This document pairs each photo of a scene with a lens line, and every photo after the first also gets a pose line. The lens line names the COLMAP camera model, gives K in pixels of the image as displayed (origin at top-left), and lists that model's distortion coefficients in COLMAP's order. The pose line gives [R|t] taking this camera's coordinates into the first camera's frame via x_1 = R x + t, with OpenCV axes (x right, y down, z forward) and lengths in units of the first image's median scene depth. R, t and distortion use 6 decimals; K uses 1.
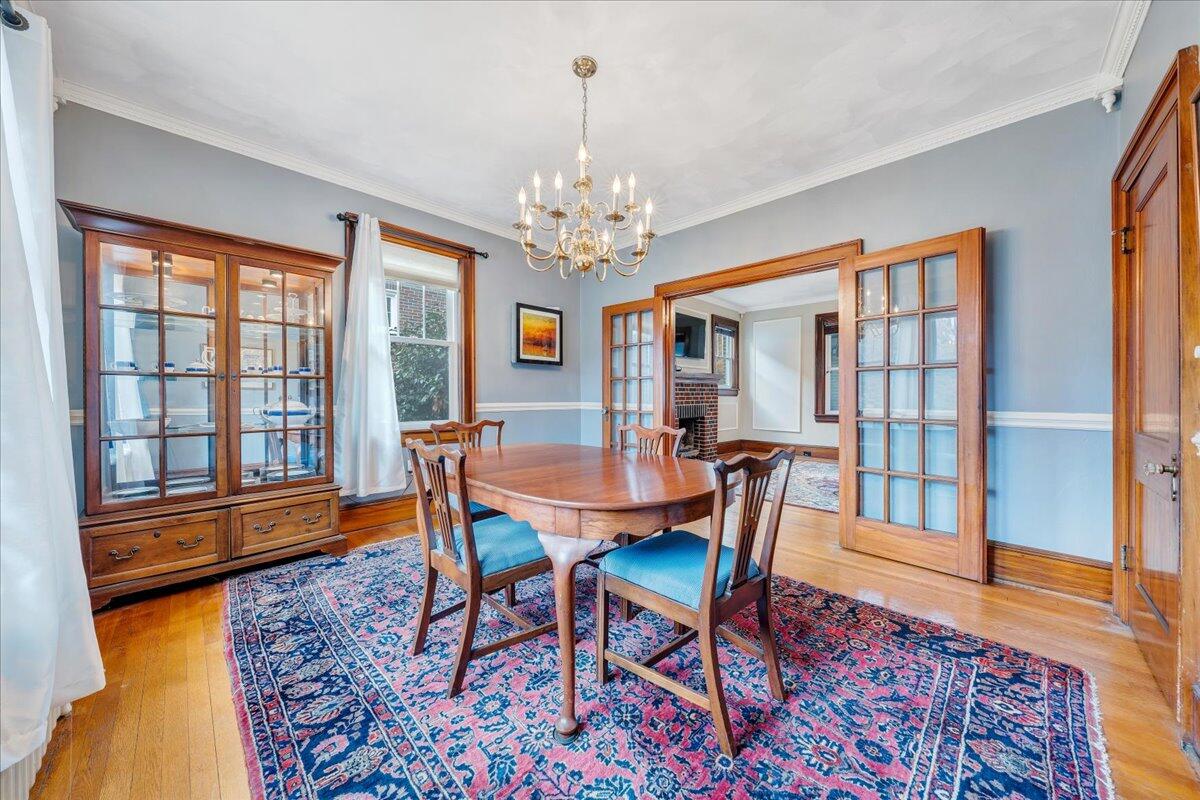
lens RADIAL K [[411.8, 0, 602.9], [0, 411.8, 397.9], [0, 0, 1]] dist [-0.005644, -0.000030]
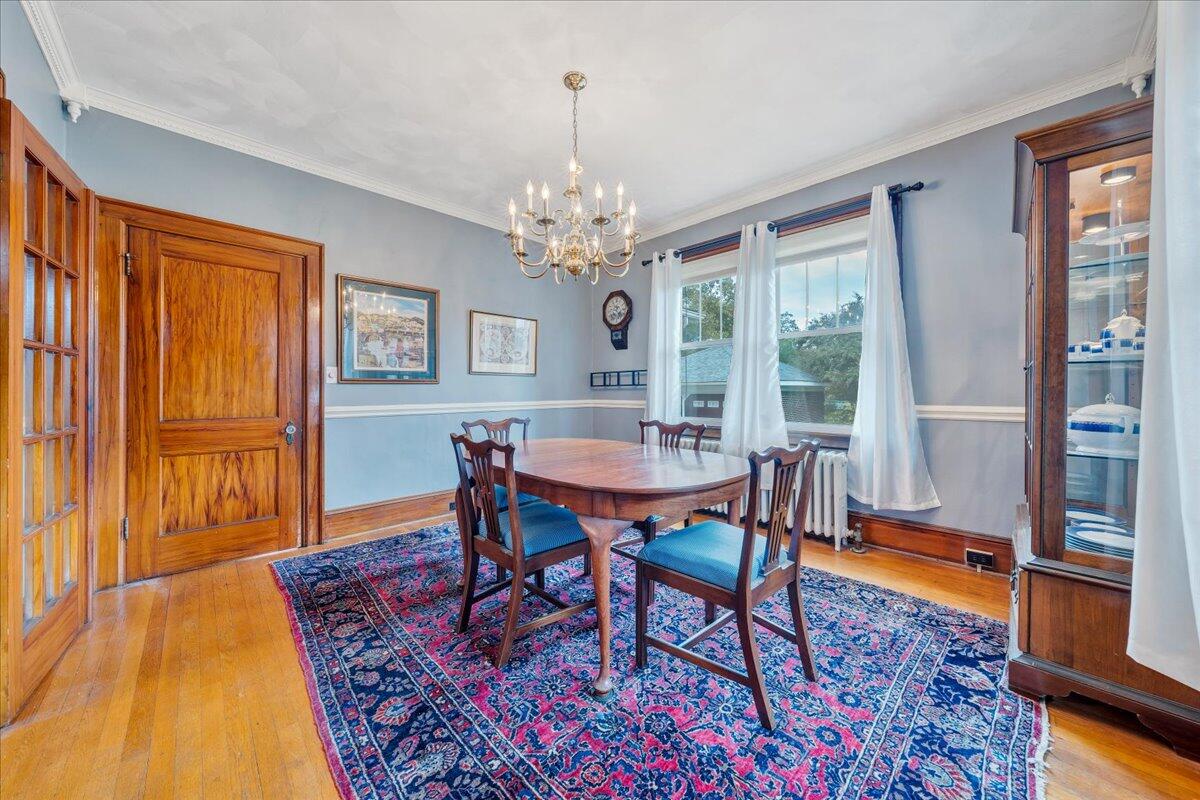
lens RADIAL K [[411.8, 0, 605.2], [0, 411.8, 393.5], [0, 0, 1]] dist [-0.005644, -0.000030]
pose [[-0.999828, 0.000393, 0.018534, -0.144070], [0.000640, 0.999911, 0.013334, -0.018941], [-0.018527, 0.013344, -0.999739, 2.087040]]
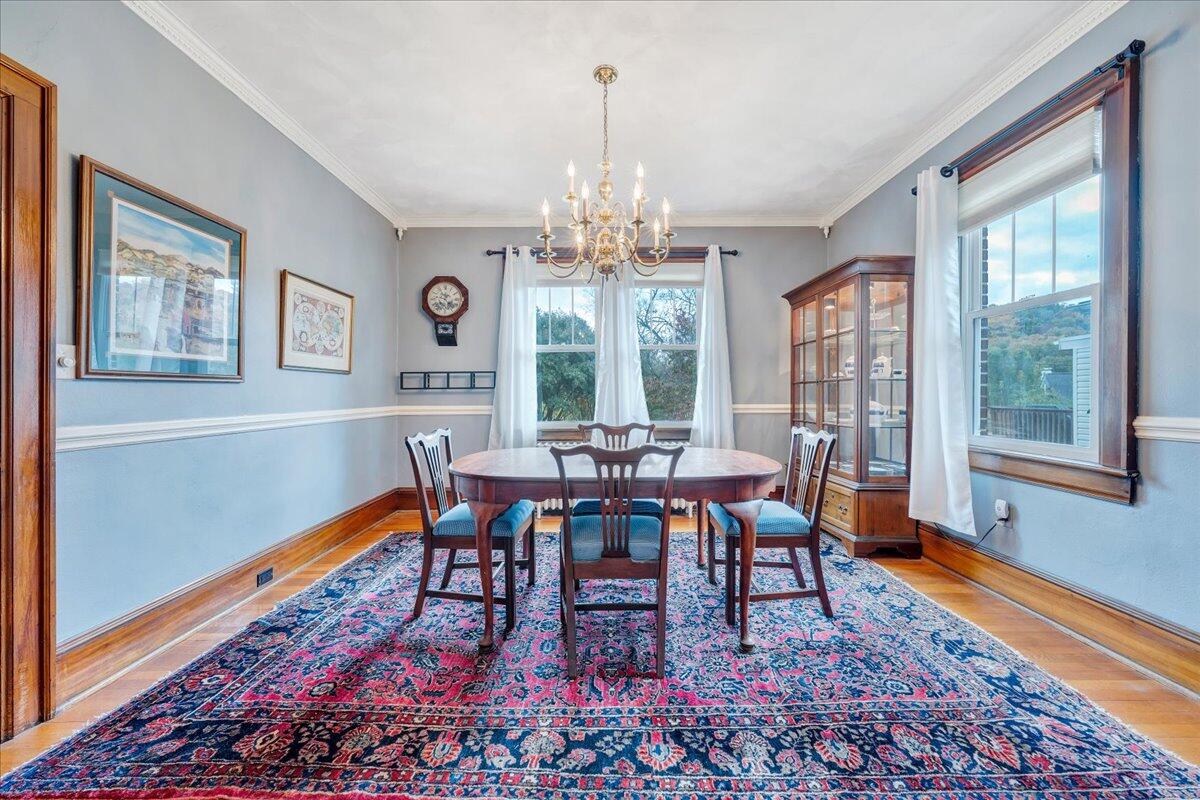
lens RADIAL K [[451.3, 0, 598.8], [0, 451.3, 397.1], [0, 0, 1]] dist [-0.005794, 0.000825]
pose [[-0.719902, 0.004682, -0.694060, 0.756969], [-0.003278, 0.999943, 0.010145, -0.015525], [0.694068, 0.009578, -0.719846, 1.826366]]
